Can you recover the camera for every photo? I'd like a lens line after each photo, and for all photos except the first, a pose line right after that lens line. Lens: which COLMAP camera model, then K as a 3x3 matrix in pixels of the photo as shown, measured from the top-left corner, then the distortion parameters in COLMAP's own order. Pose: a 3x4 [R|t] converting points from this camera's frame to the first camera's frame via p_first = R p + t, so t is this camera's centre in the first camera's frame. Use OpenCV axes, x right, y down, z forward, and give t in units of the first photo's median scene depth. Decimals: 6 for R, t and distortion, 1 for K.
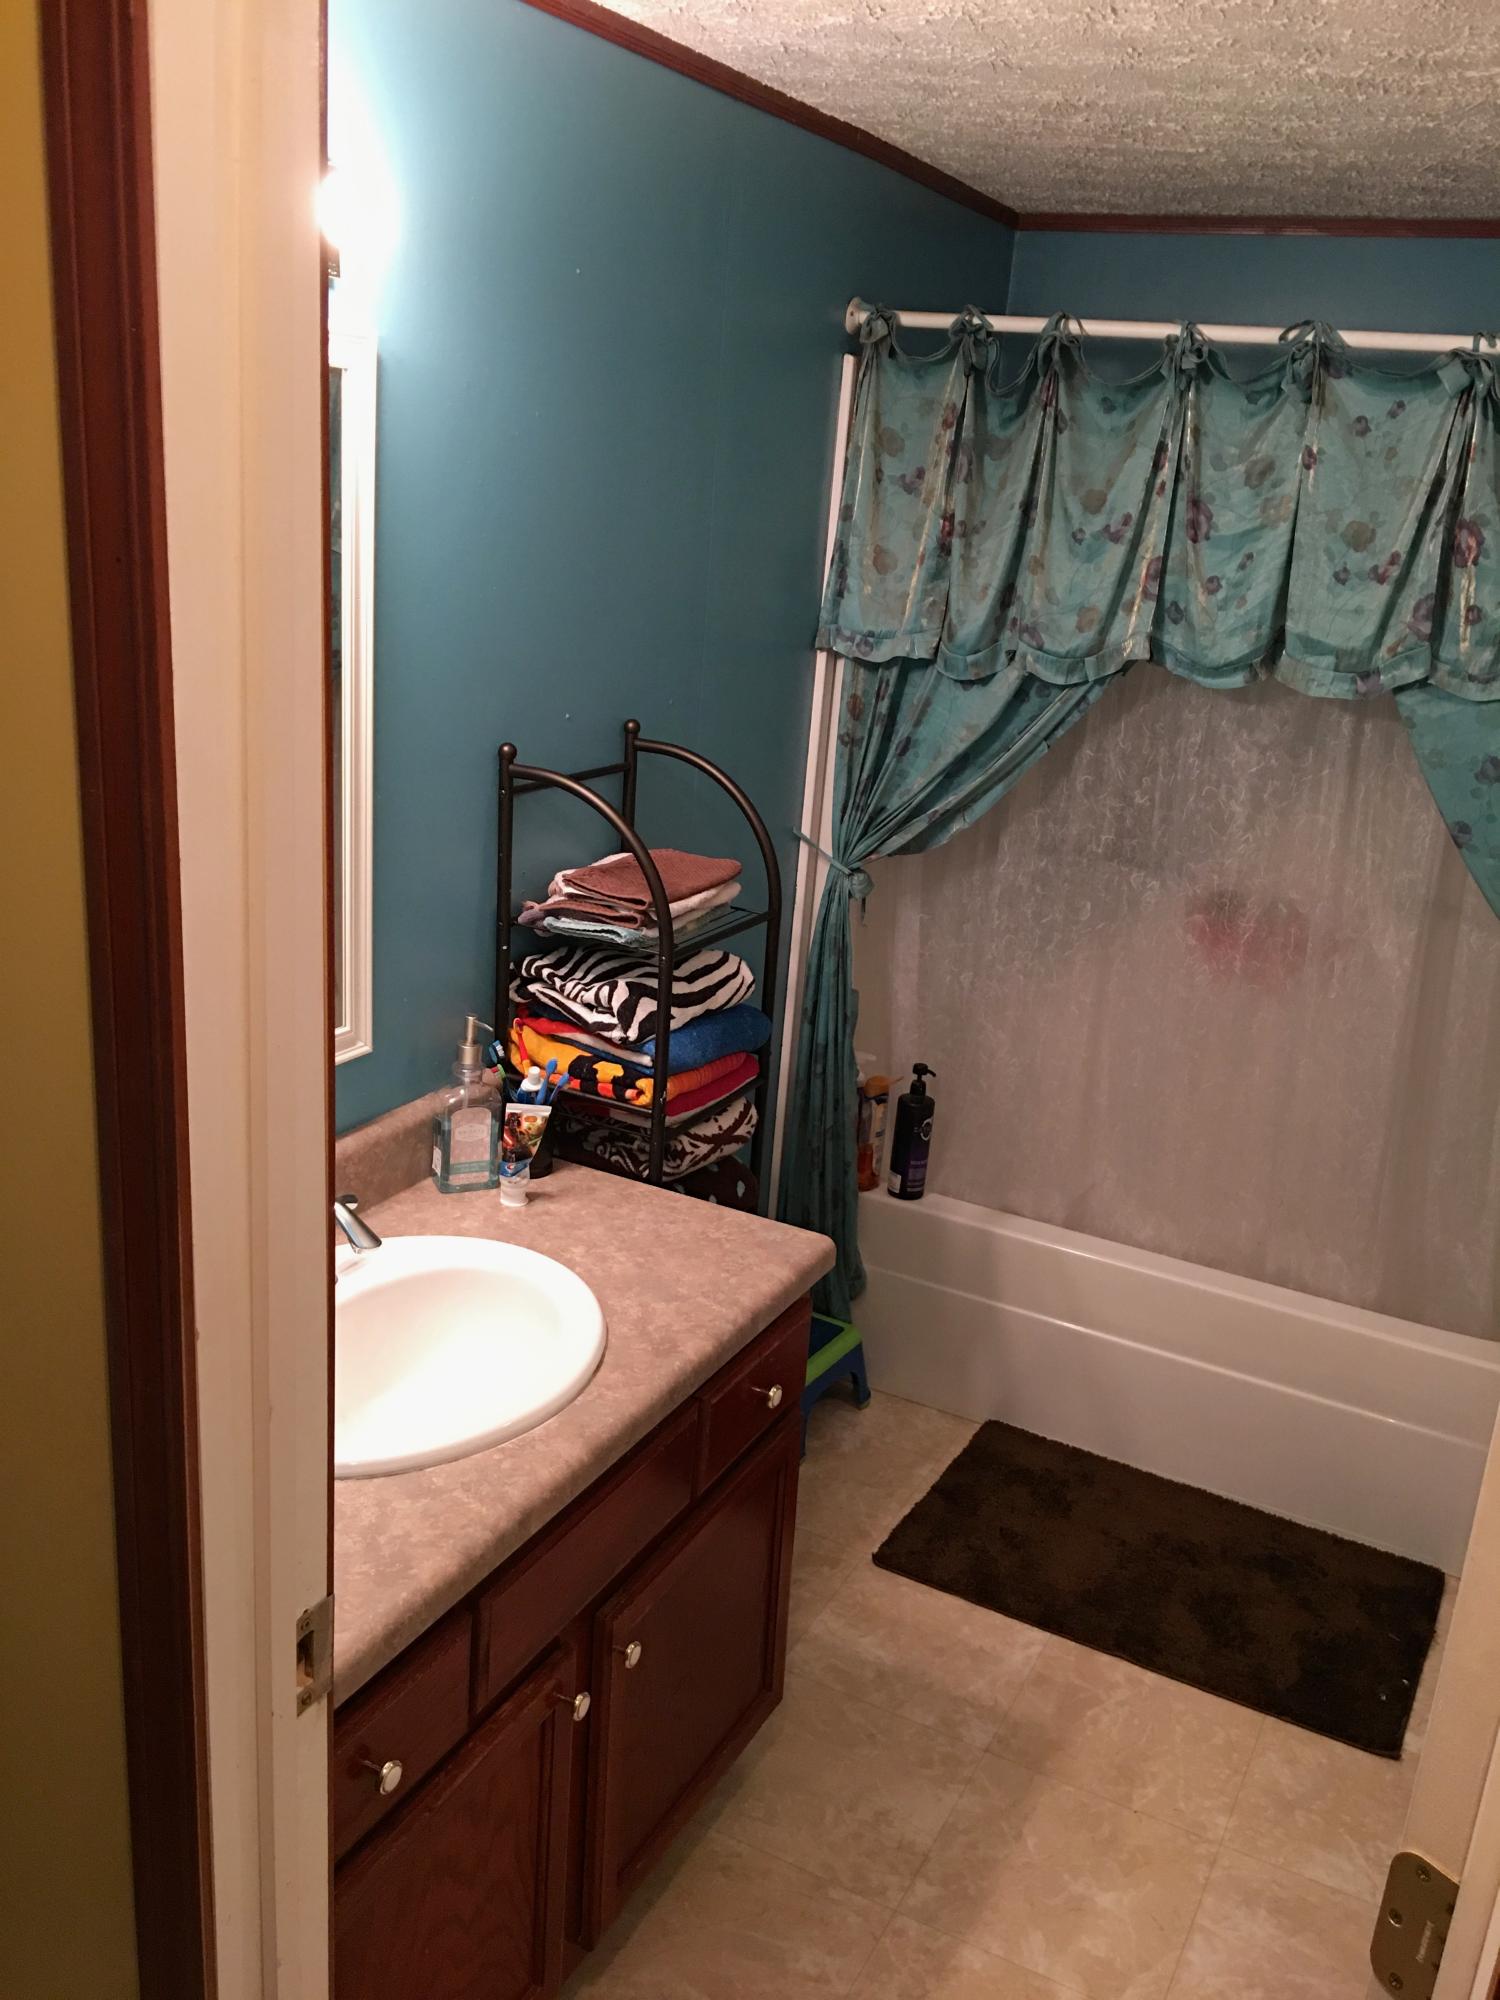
lens RADIAL K [[1684.3, 0, 780.4], [0, 1684.3, 992.7], [0, 0, 1]] dist [0.075643, -0.130079]
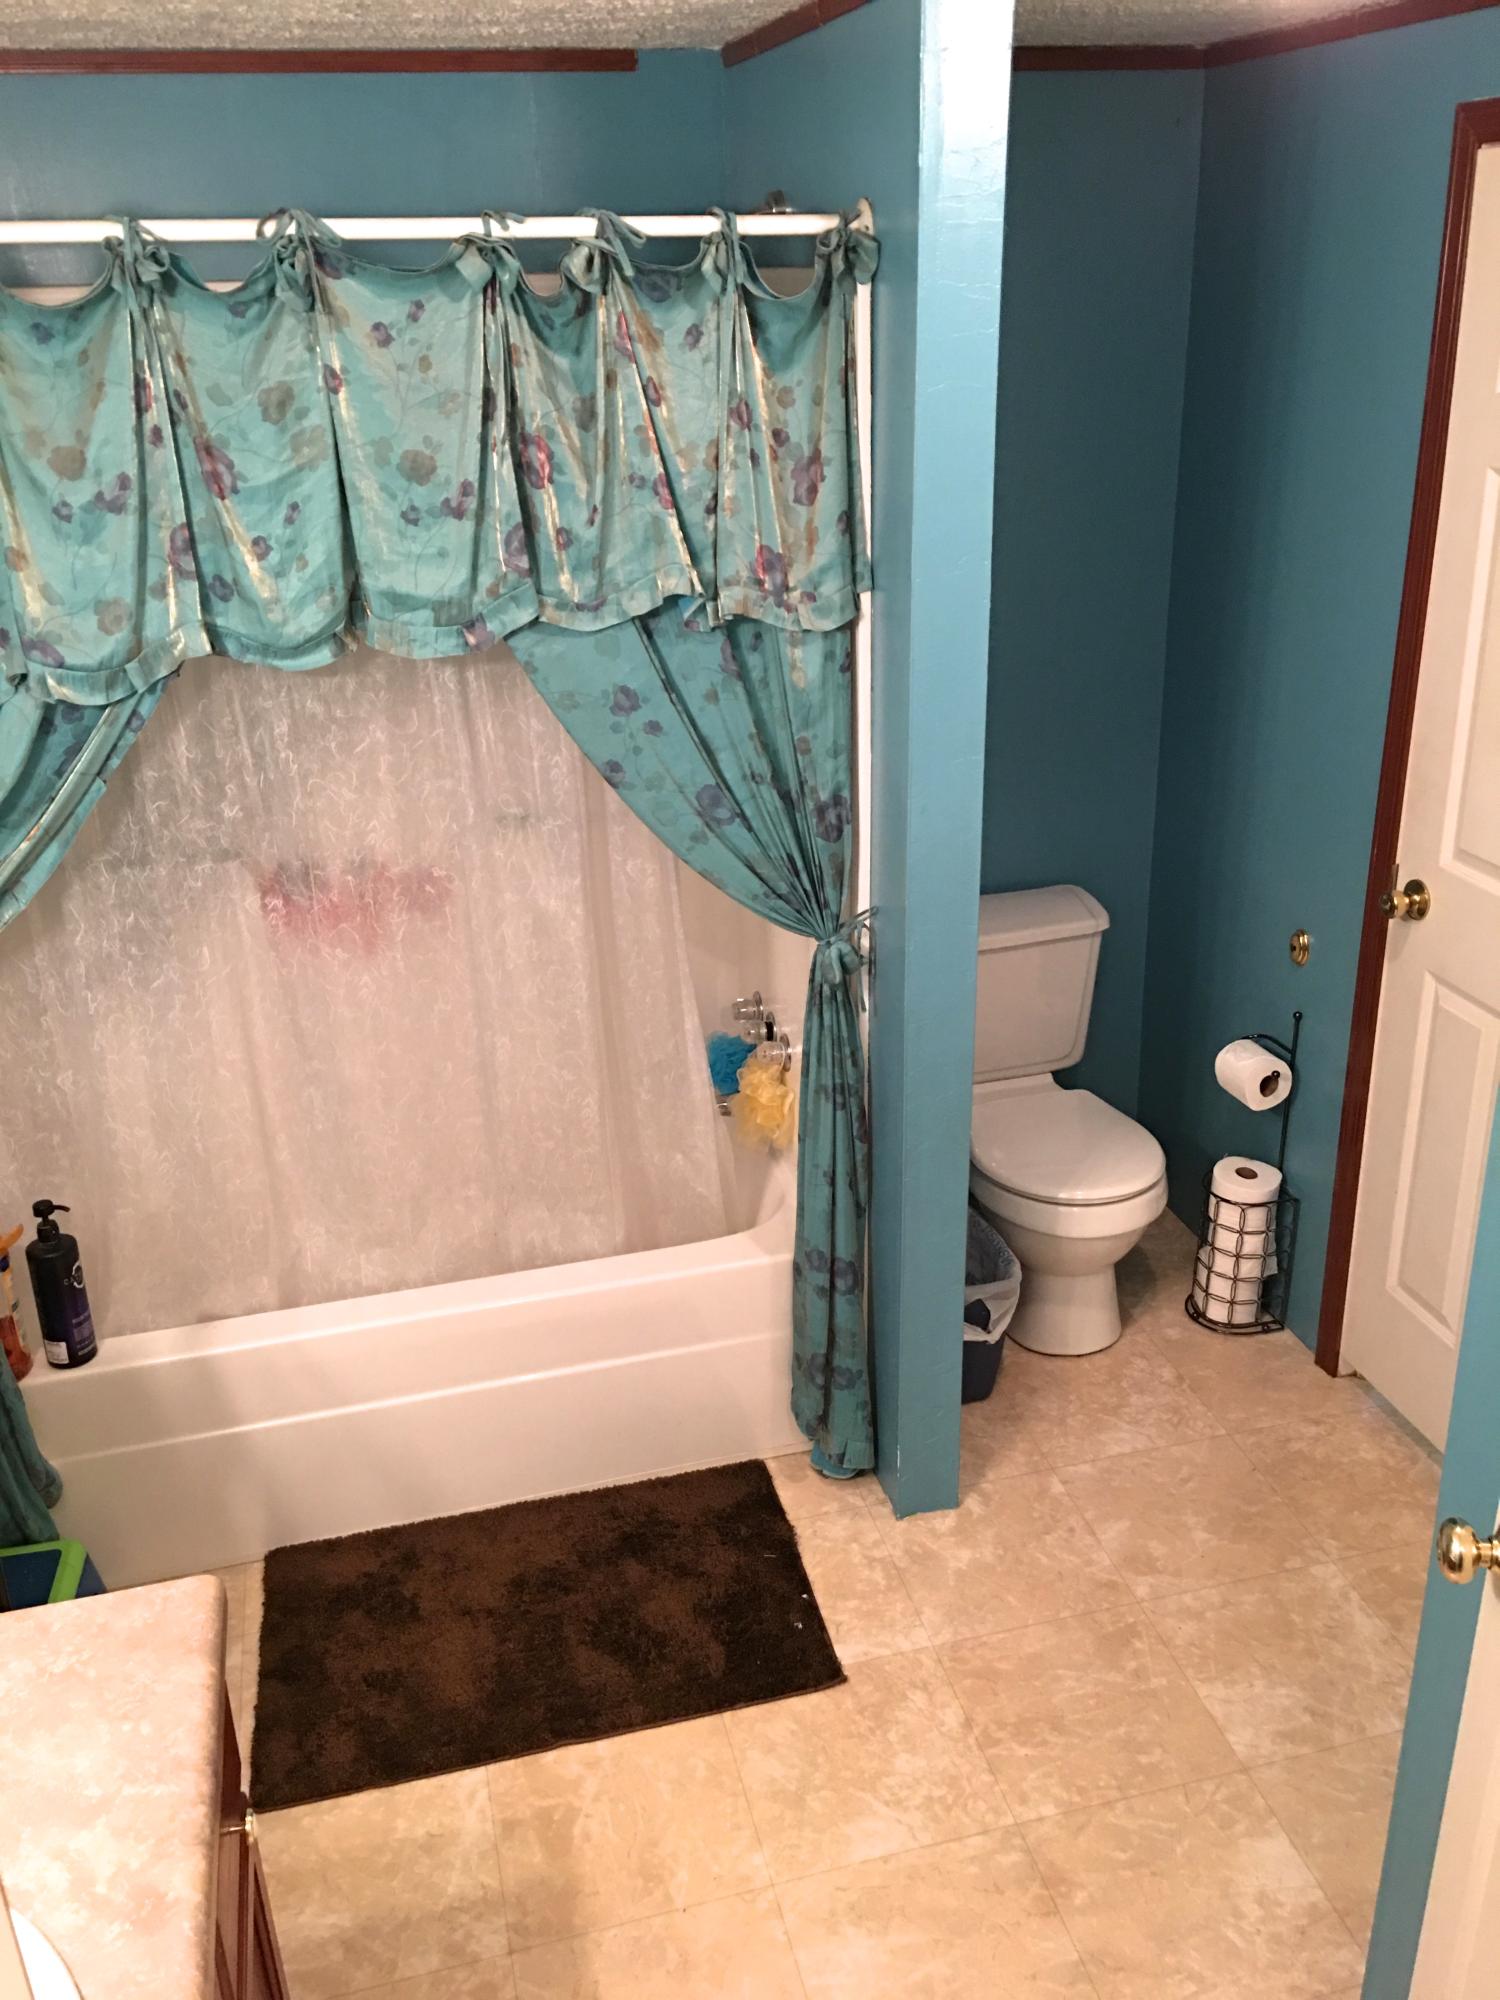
lens RADIAL K [[1684.3, 0, 780.4], [0, 1684.3, 992.7], [0, 0, 1]] dist [0.075643, -0.130079]
pose [[0.739714, -0.341306, 0.579943, -0.103671], [0.270935, 0.939945, 0.207597, -0.142827], [-0.615969, 0.003565, 0.787763, 0.212435]]
